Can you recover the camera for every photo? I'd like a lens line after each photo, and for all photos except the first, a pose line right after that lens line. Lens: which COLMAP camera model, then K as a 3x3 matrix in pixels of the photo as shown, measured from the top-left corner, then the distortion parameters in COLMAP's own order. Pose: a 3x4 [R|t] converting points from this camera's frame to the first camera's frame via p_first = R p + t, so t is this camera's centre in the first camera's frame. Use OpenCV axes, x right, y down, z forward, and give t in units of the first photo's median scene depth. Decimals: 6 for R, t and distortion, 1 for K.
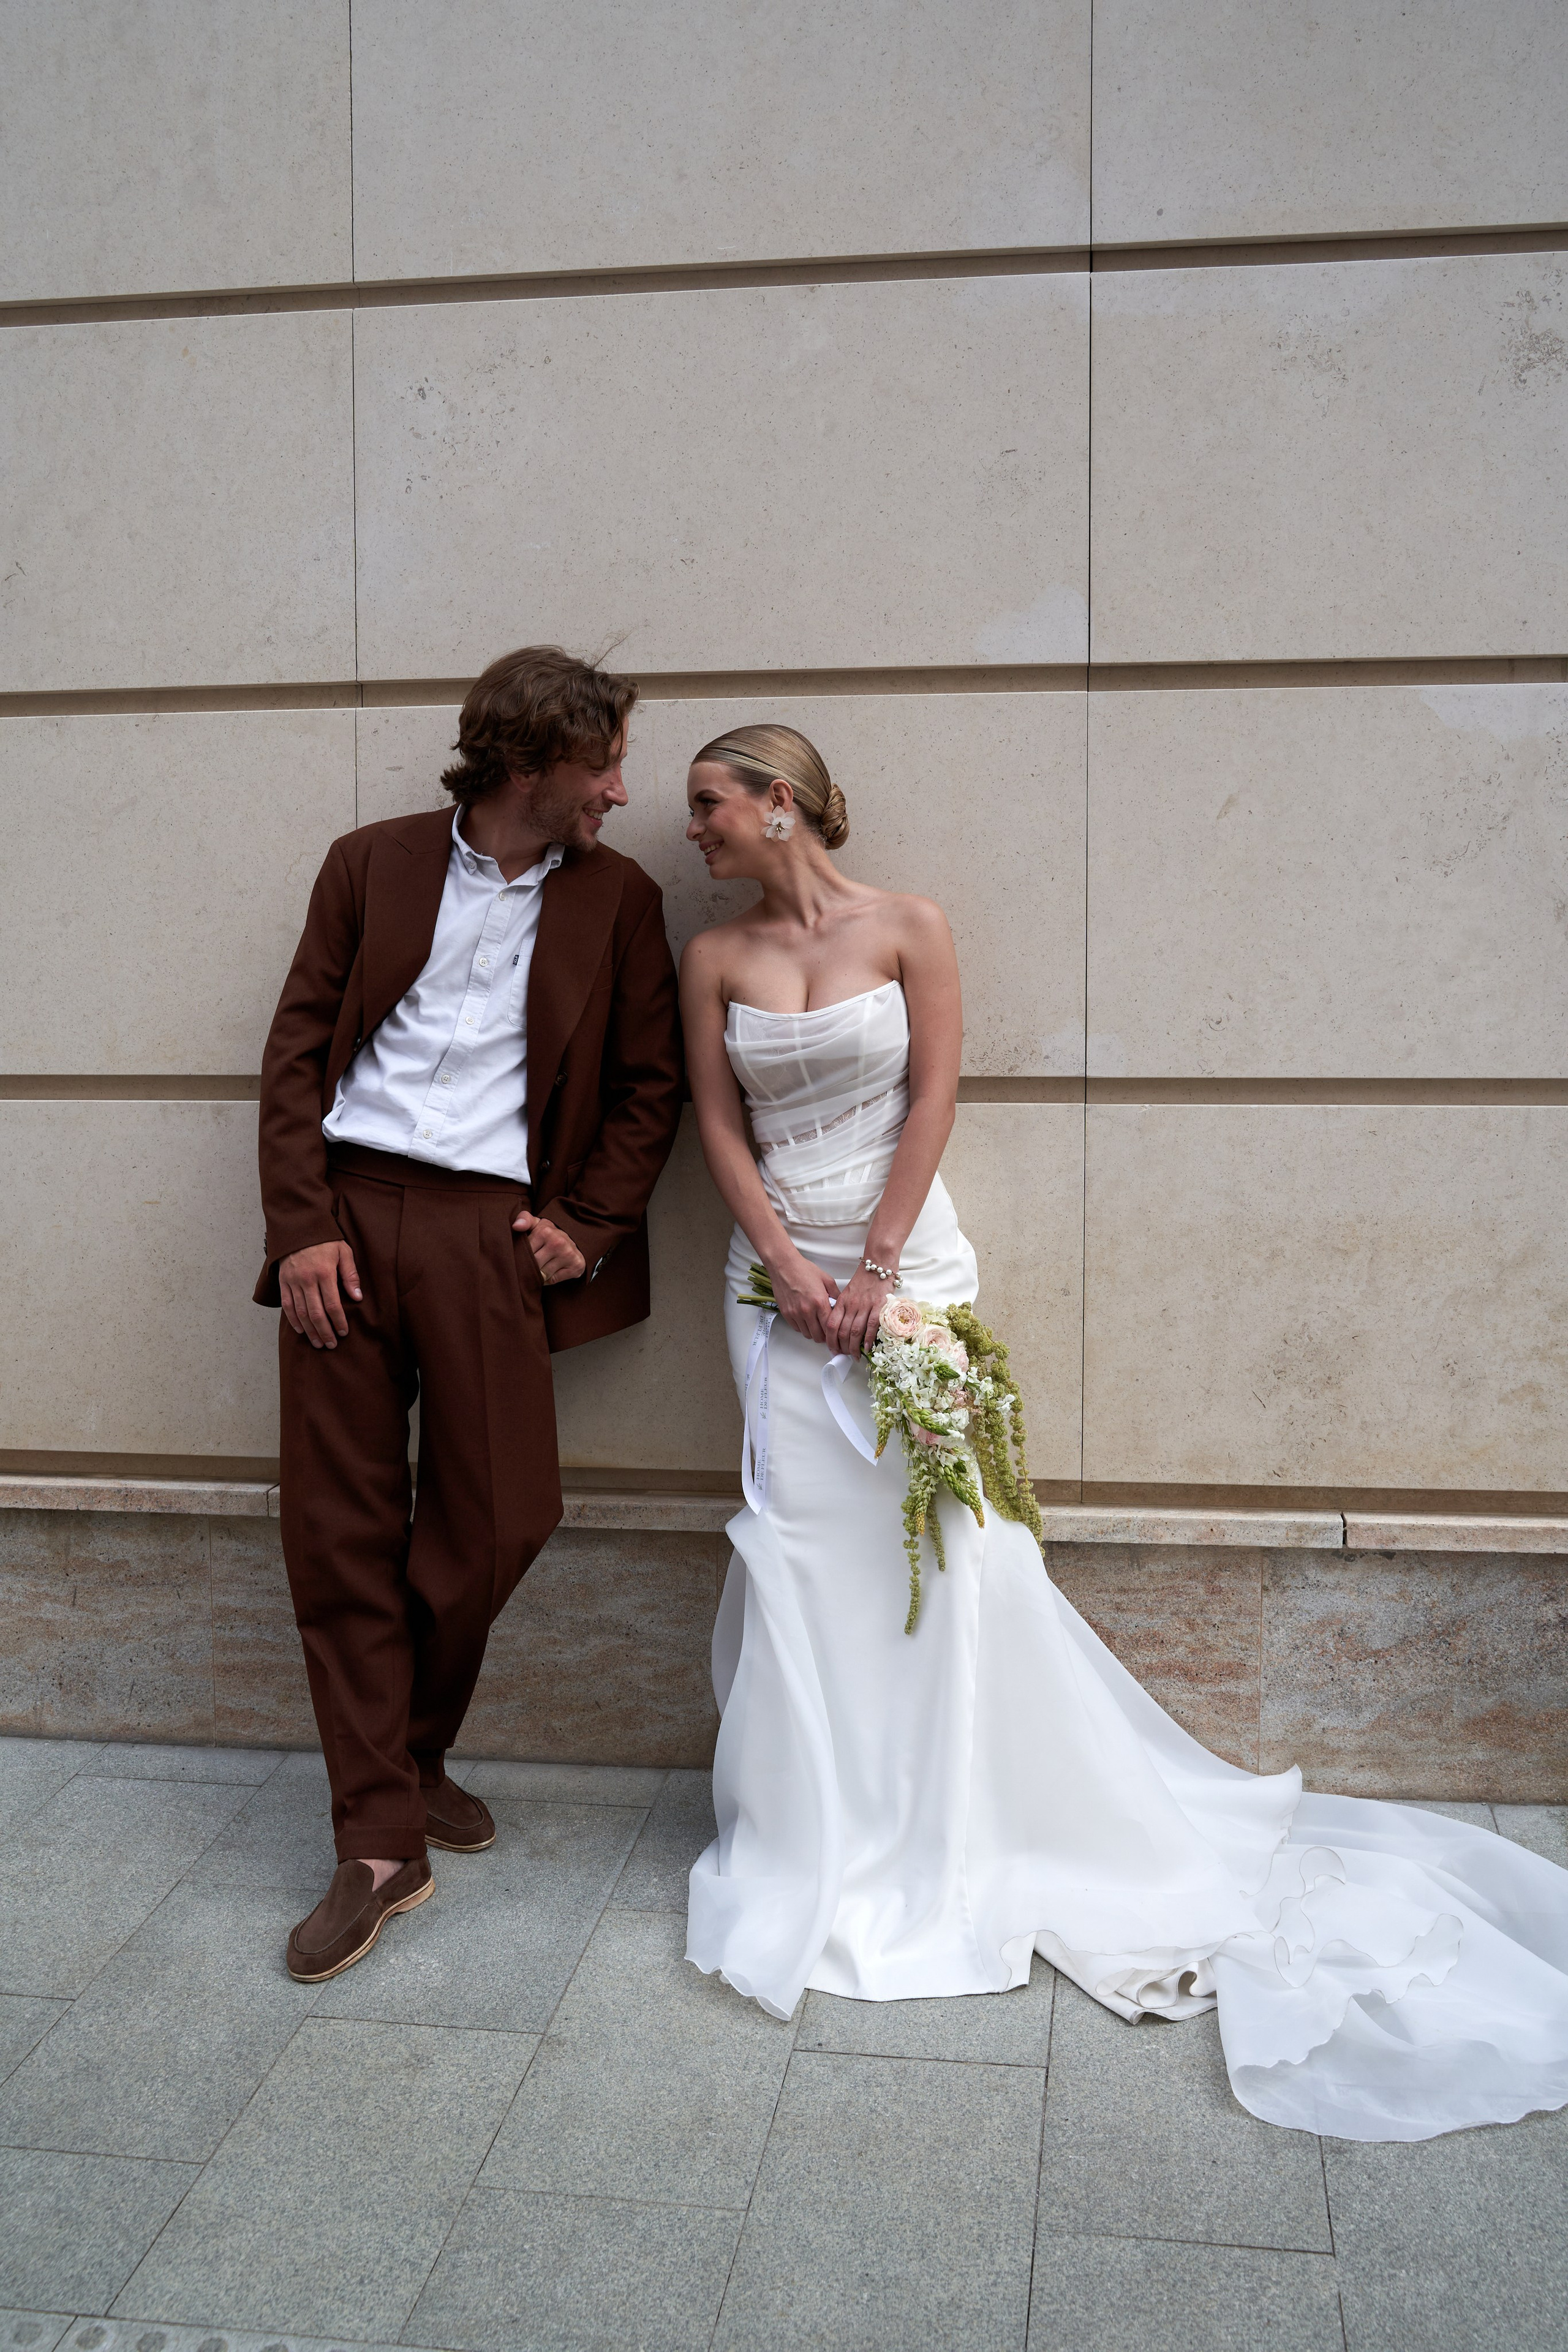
lens RADIAL K [[2209.1, 0, 786.3], [0, 2209.1, 1177.7], [0, 0, 1]] dist [-0.039212, 0.000000]
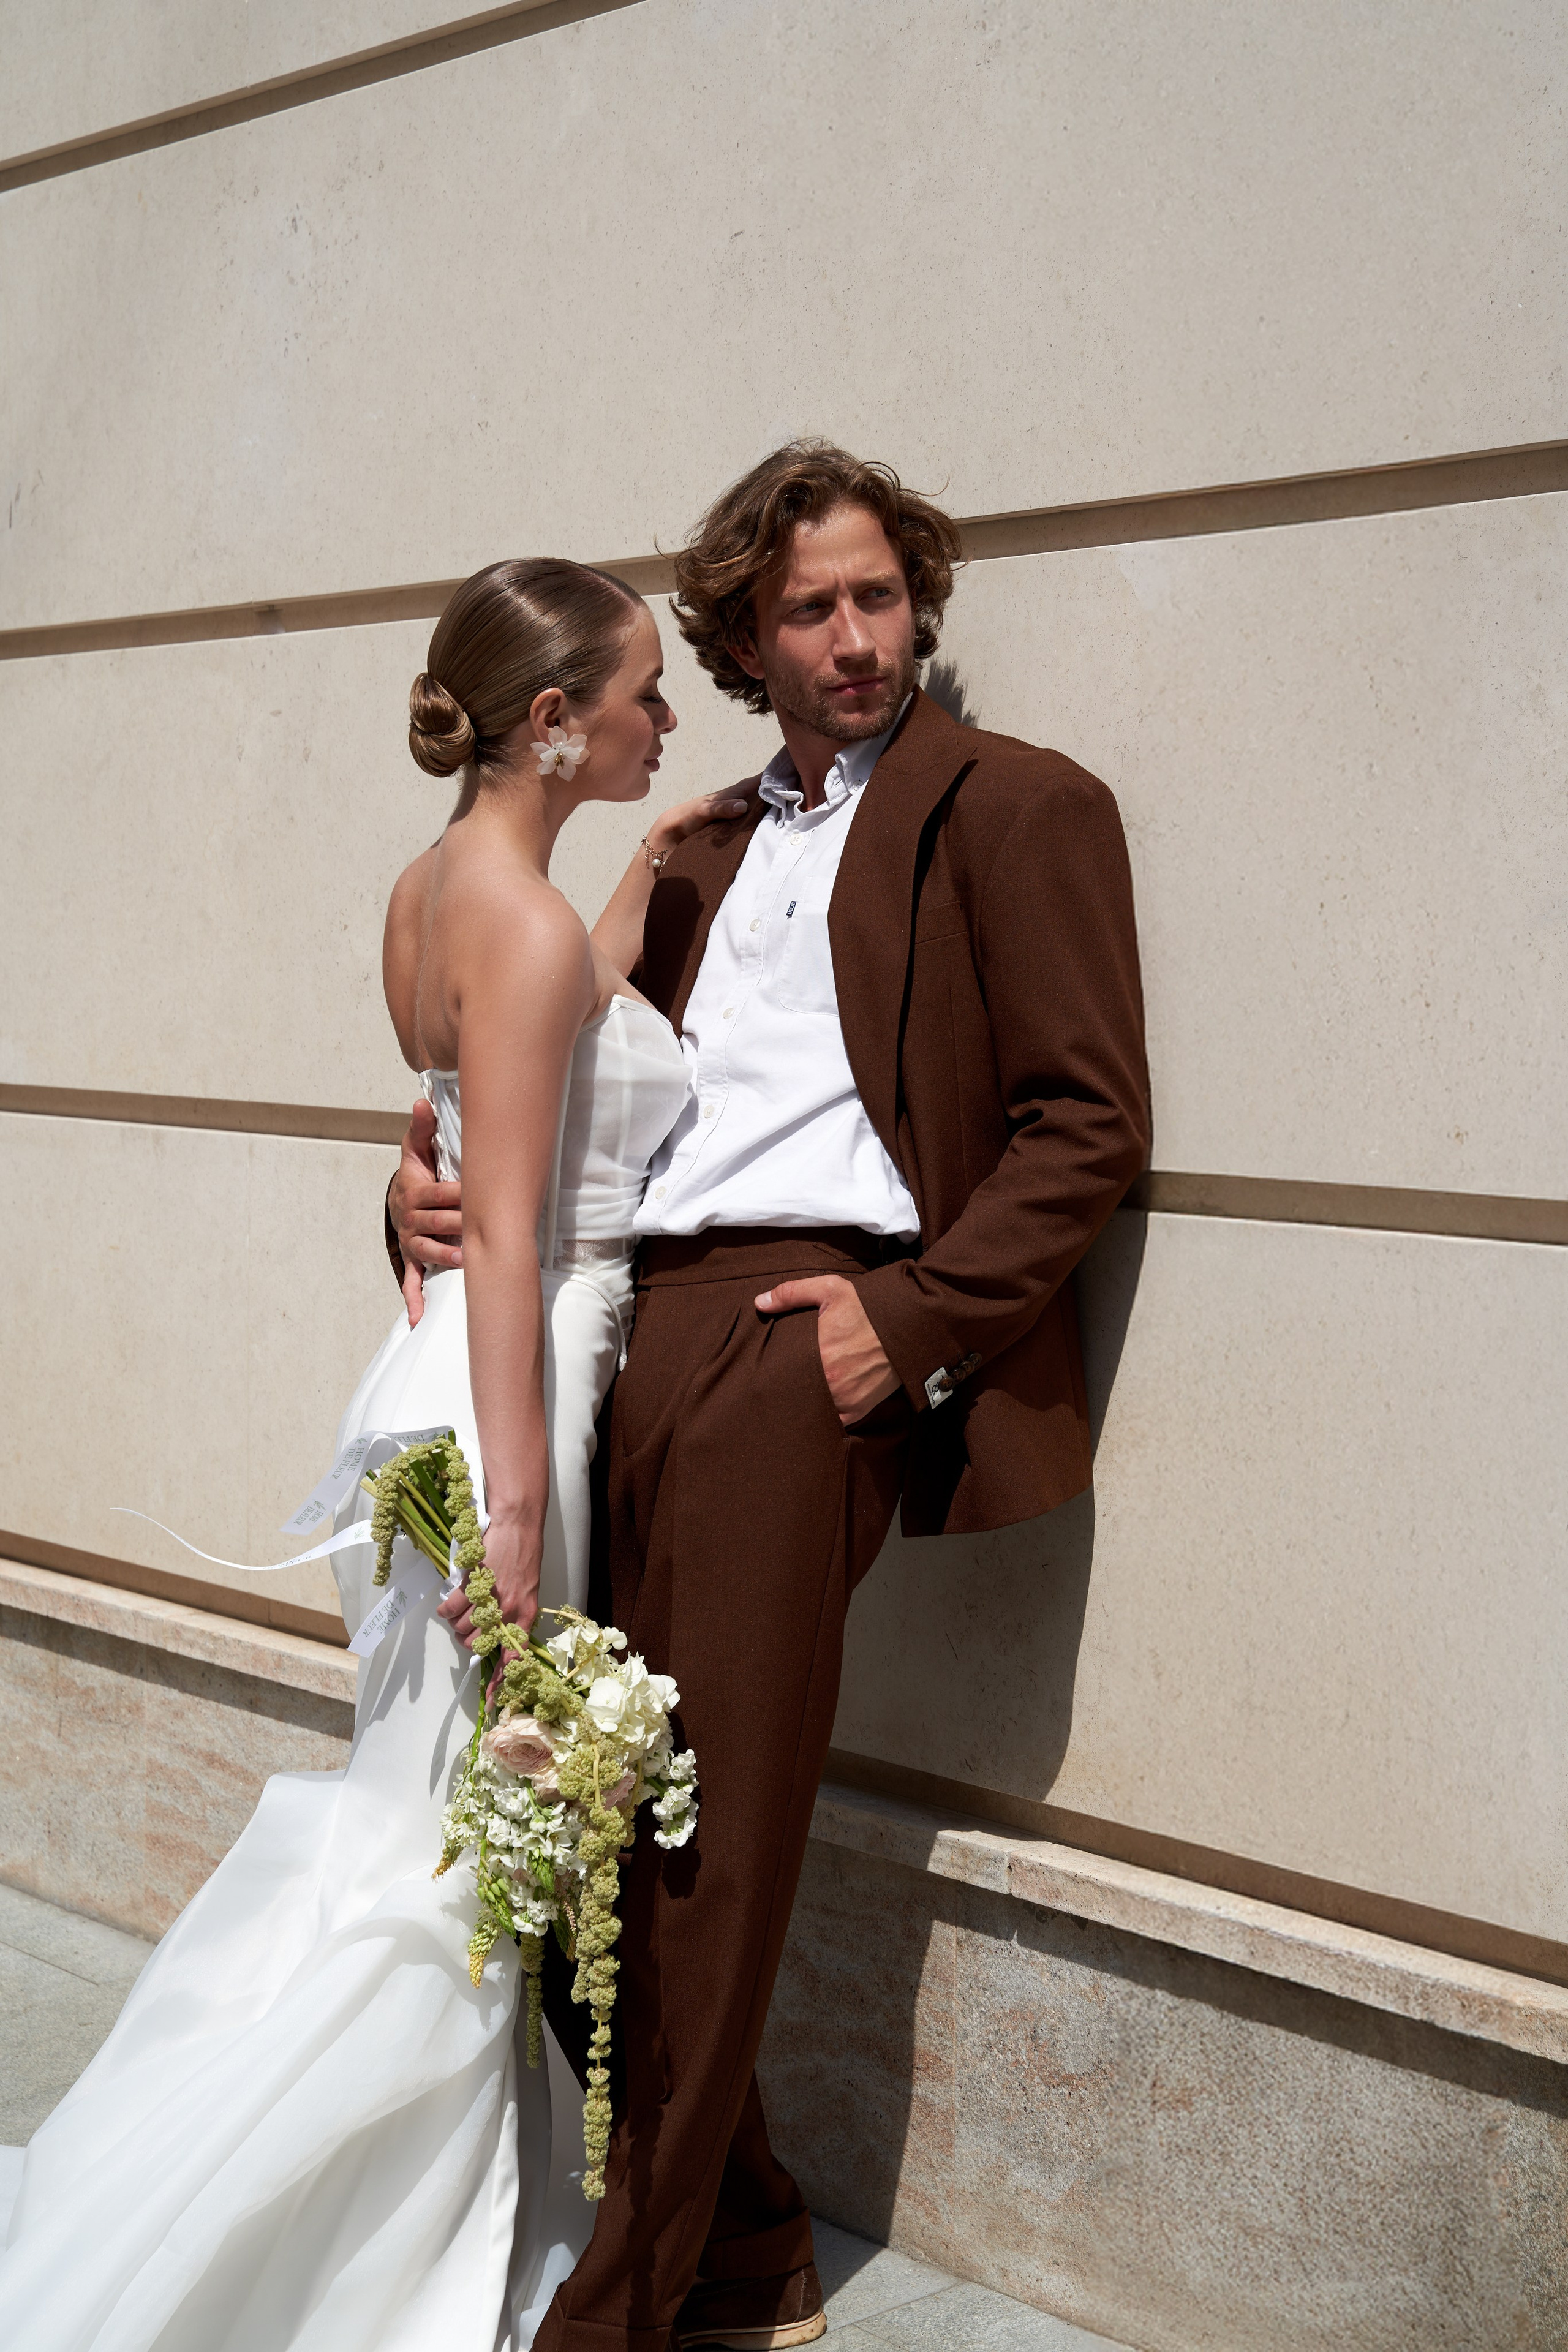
lens RADIAL K [[4234.7, 0, 785.1], [0, 4234.7, 1182.2], [0, 0, 1]] dist [0.252772, 0.000000]
pose [[0.694685, 0.049371, -0.717618, 1.090670], [-0.065411, 0.997844, 0.005329, -0.040363], [0.716334, 0.043238, 0.696417, 0.082715]]
